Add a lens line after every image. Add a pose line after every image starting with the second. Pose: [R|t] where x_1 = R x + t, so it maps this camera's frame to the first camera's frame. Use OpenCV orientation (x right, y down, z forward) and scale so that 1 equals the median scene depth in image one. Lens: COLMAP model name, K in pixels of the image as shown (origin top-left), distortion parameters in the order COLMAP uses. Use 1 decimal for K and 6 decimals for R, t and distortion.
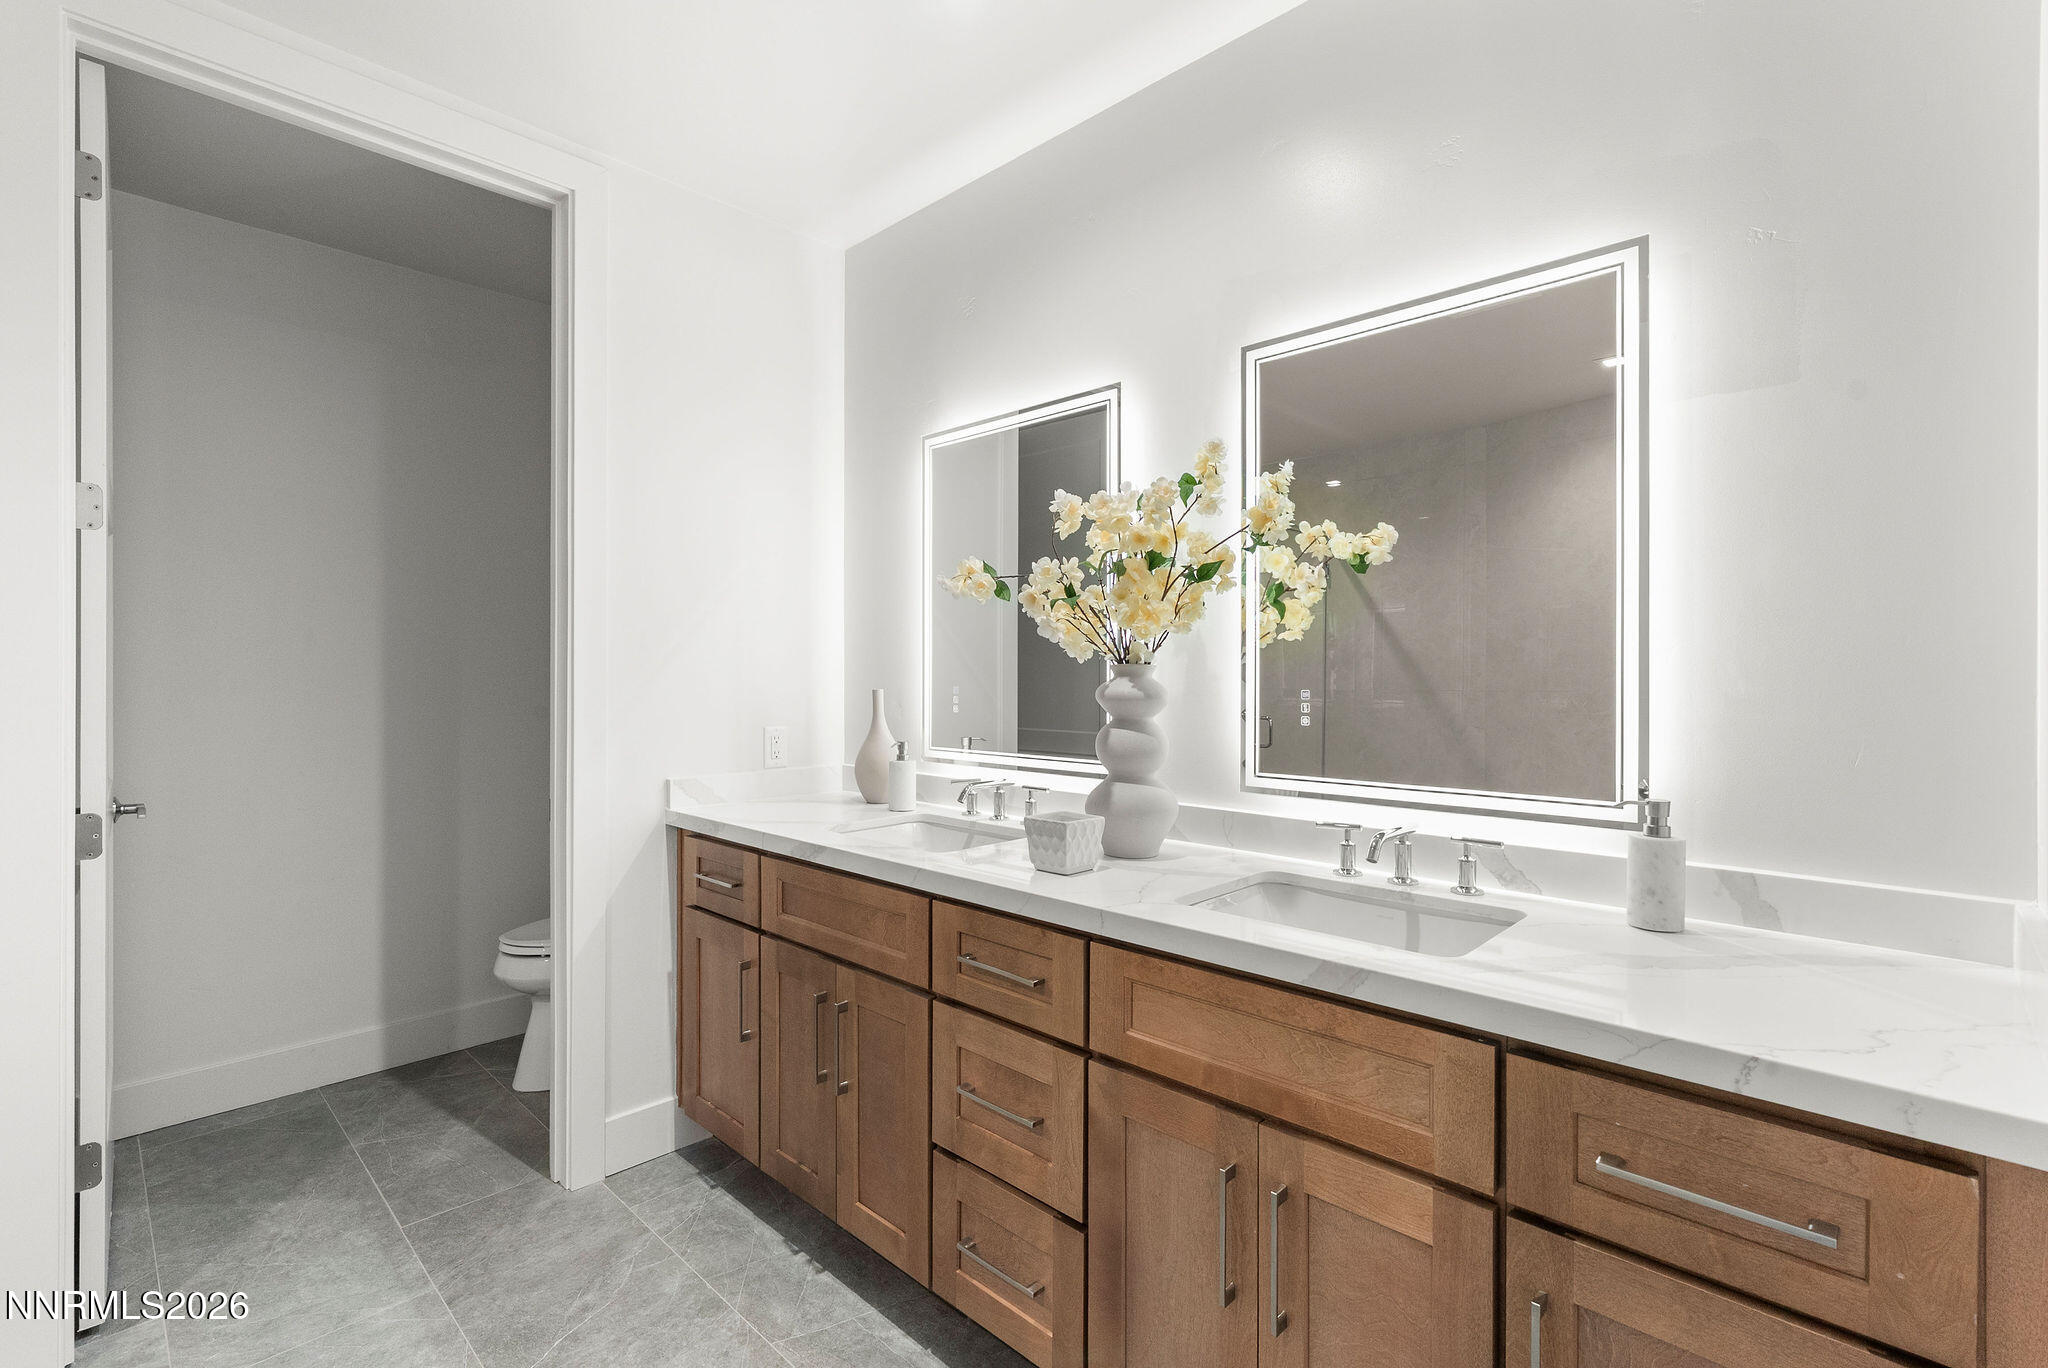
lens RADIAL K [[926.5, 0, 1022.1], [0, 926.5, 676.0], [0, 0, 1]] dist [-0.010715, 0.003629]
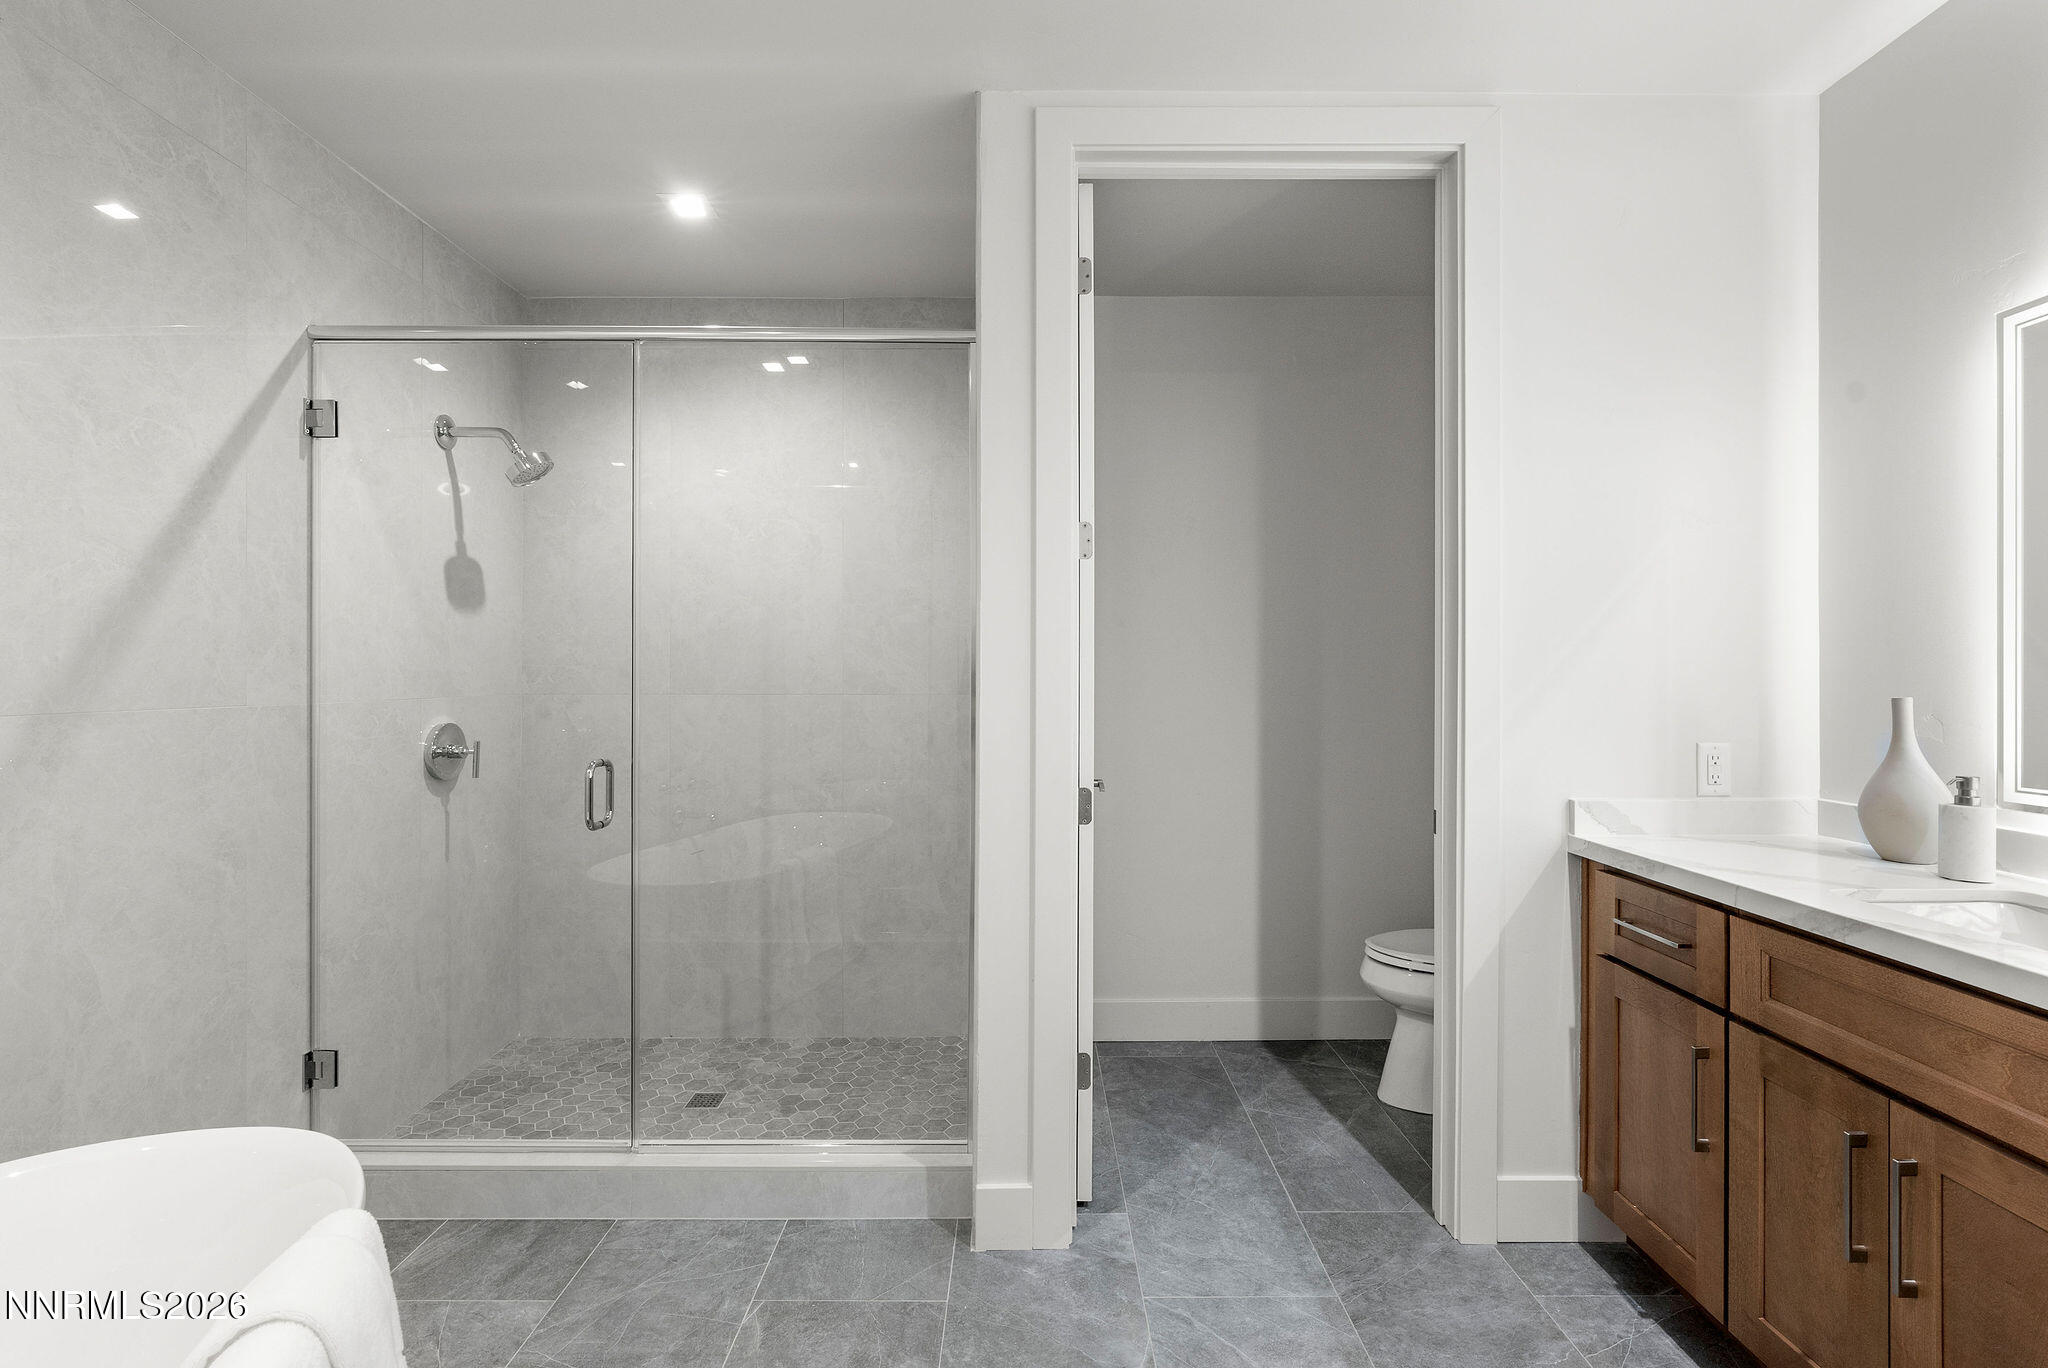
lens RADIAL K [[926.5, 0, 1022.1], [0, 926.5, 676.0], [0, 0, 1]] dist [-0.010715, 0.003629]
pose [[0.693068, 0.001235, -0.720871, -0.132186], [-0.002255, 0.999997, -0.000455, 0.000065], [0.720868, 0.001941, 0.693069, 0.055900]]
